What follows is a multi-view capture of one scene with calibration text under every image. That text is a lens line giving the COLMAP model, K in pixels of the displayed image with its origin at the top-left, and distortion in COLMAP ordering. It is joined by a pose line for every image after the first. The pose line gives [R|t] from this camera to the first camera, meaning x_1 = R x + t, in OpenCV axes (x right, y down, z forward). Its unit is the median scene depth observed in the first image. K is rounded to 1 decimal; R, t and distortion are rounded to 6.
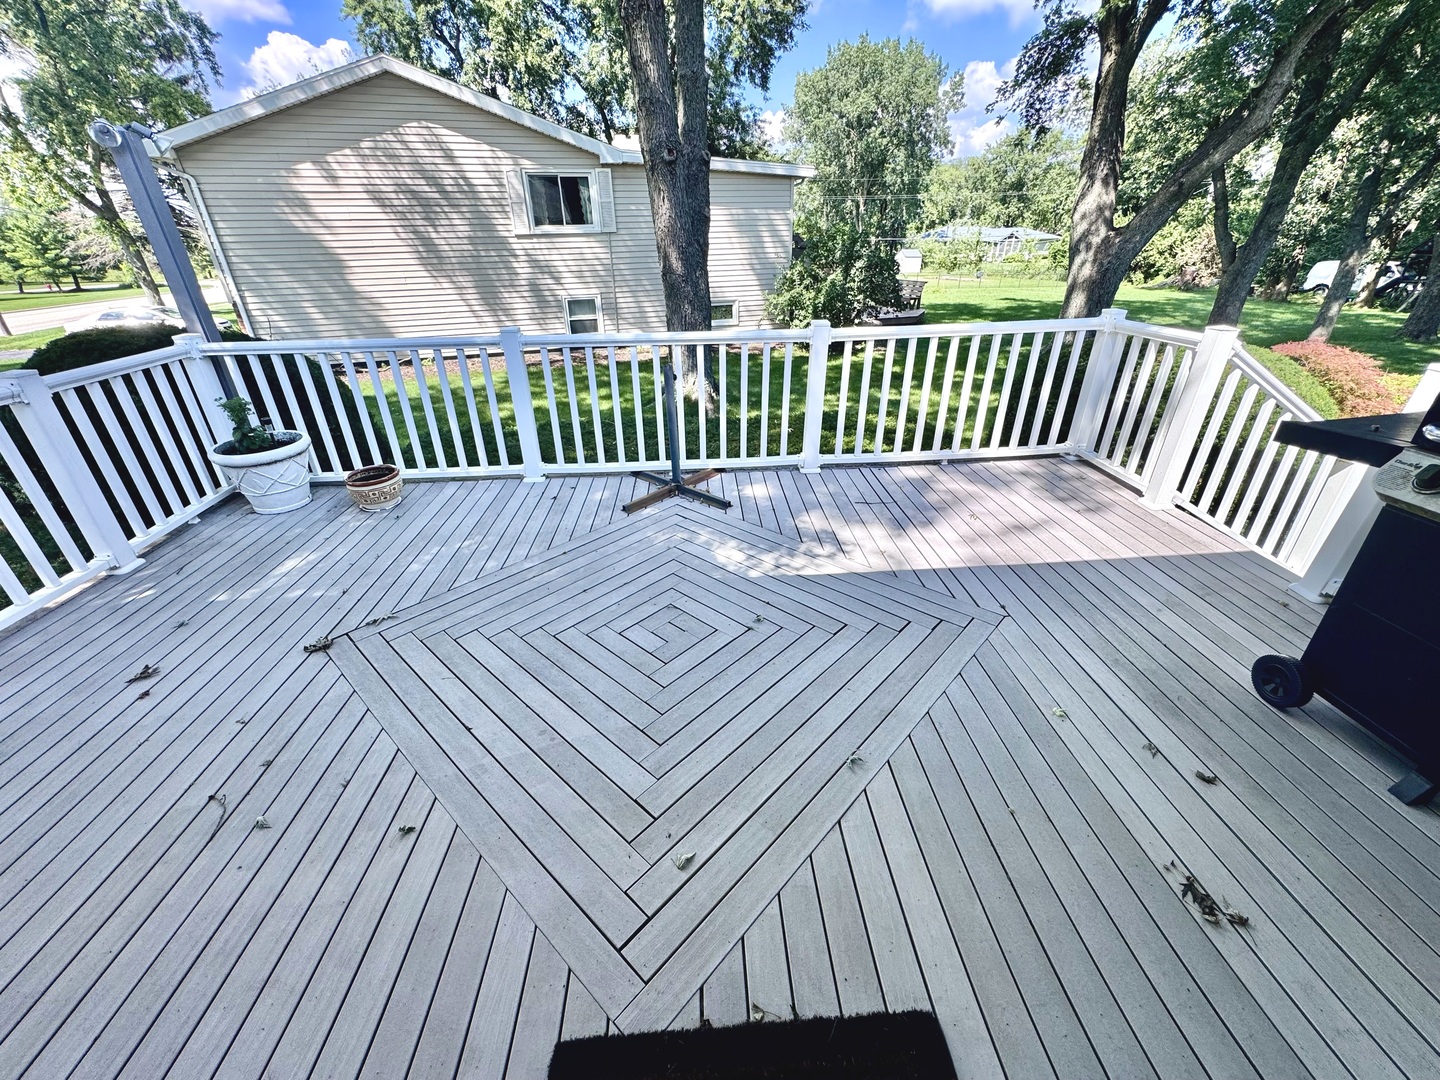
lens RADIAL K [[575.4, 0, 718.9], [0, 575.4, 539.7], [0, 0, 1]] dist [-0.003225, 0.000203]
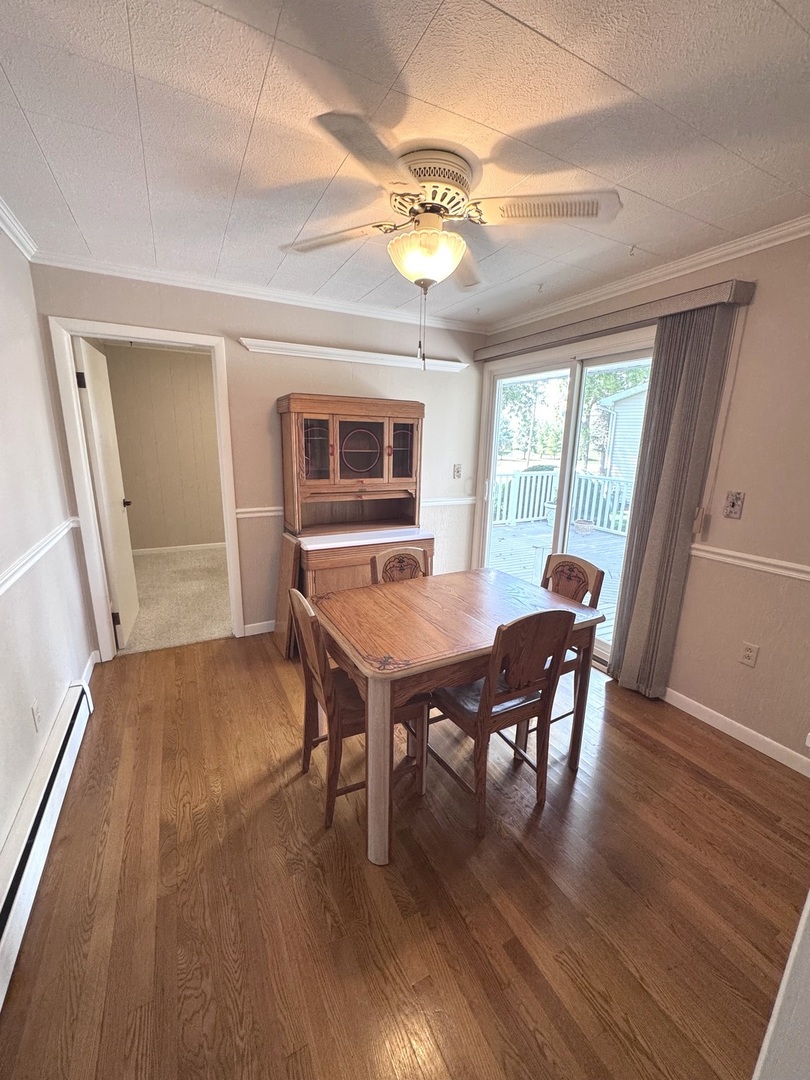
lens RADIAL K [[431.5, 0, 407.1], [0, 431.5, 540.9], [0, 0, 1]] dist [-0.003225, 0.000203]
pose [[0.415778, 0.239144, -0.877462, 0.317681], [-0.450890, 0.892092, 0.029480, 0.106295], [0.789827, 0.383382, 0.478740, -0.223073]]
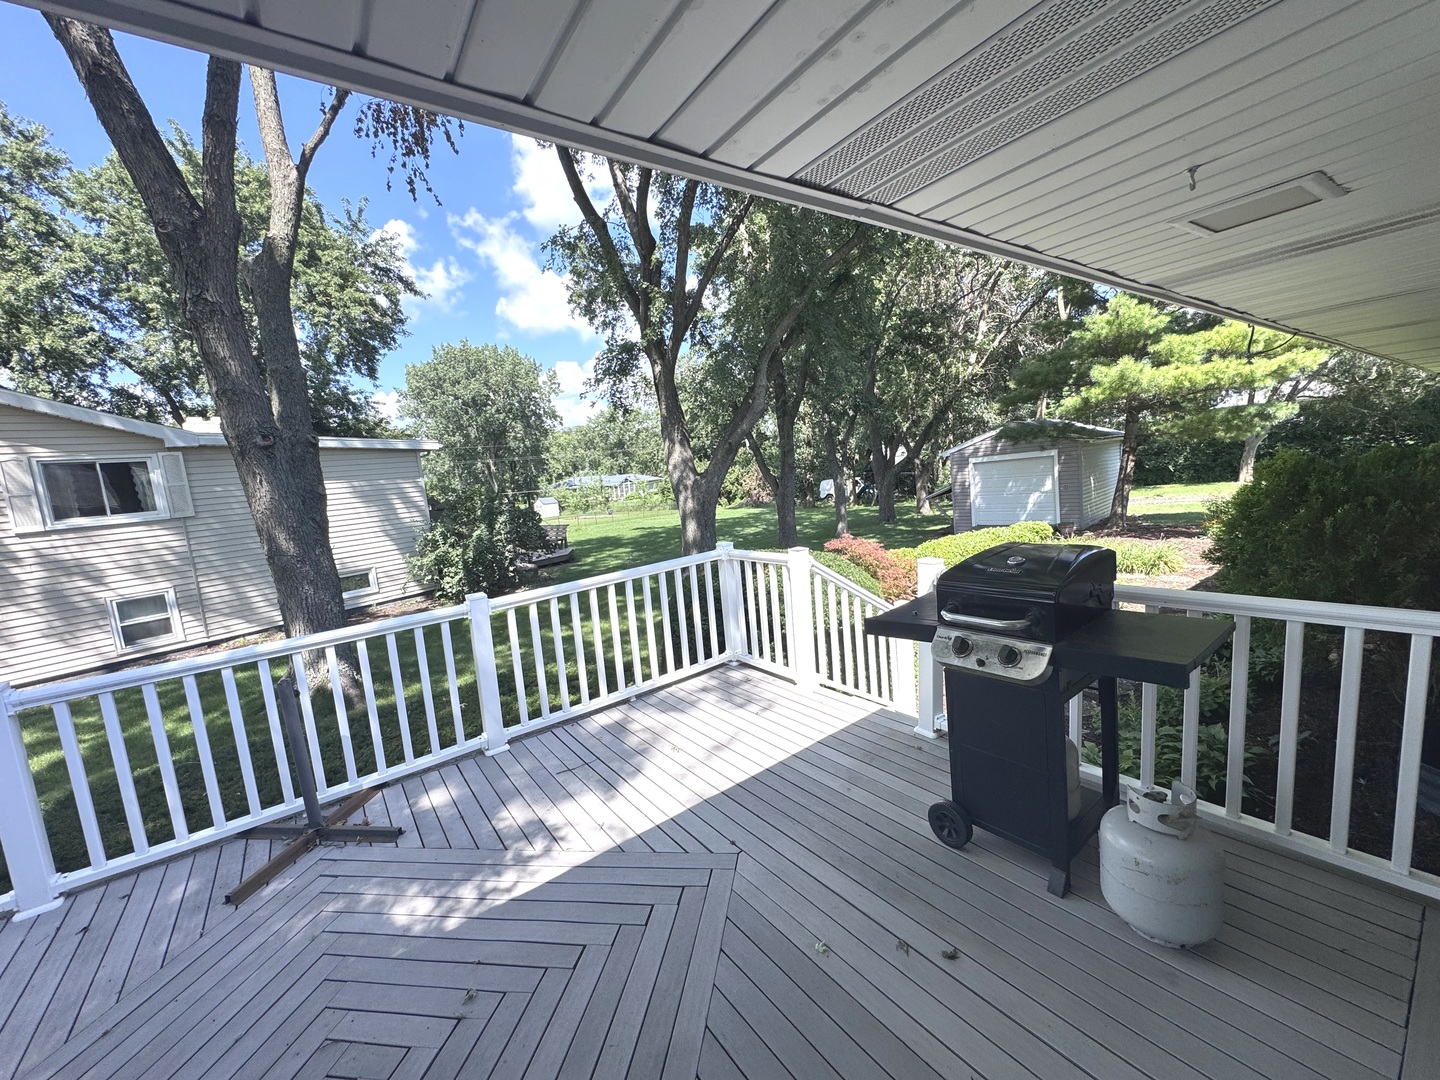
lens RADIAL K [[575.4, 0, 718.9], [0, 575.4, 539.7], [0, 0, 1]] dist [-0.003225, 0.000203]
pose [[0.832486, -0.126680, 0.539369, 0.002913], [0.323003, 0.901925, -0.286705, -0.019660], [-0.450151, 0.412896, 0.791759, 0.005937]]
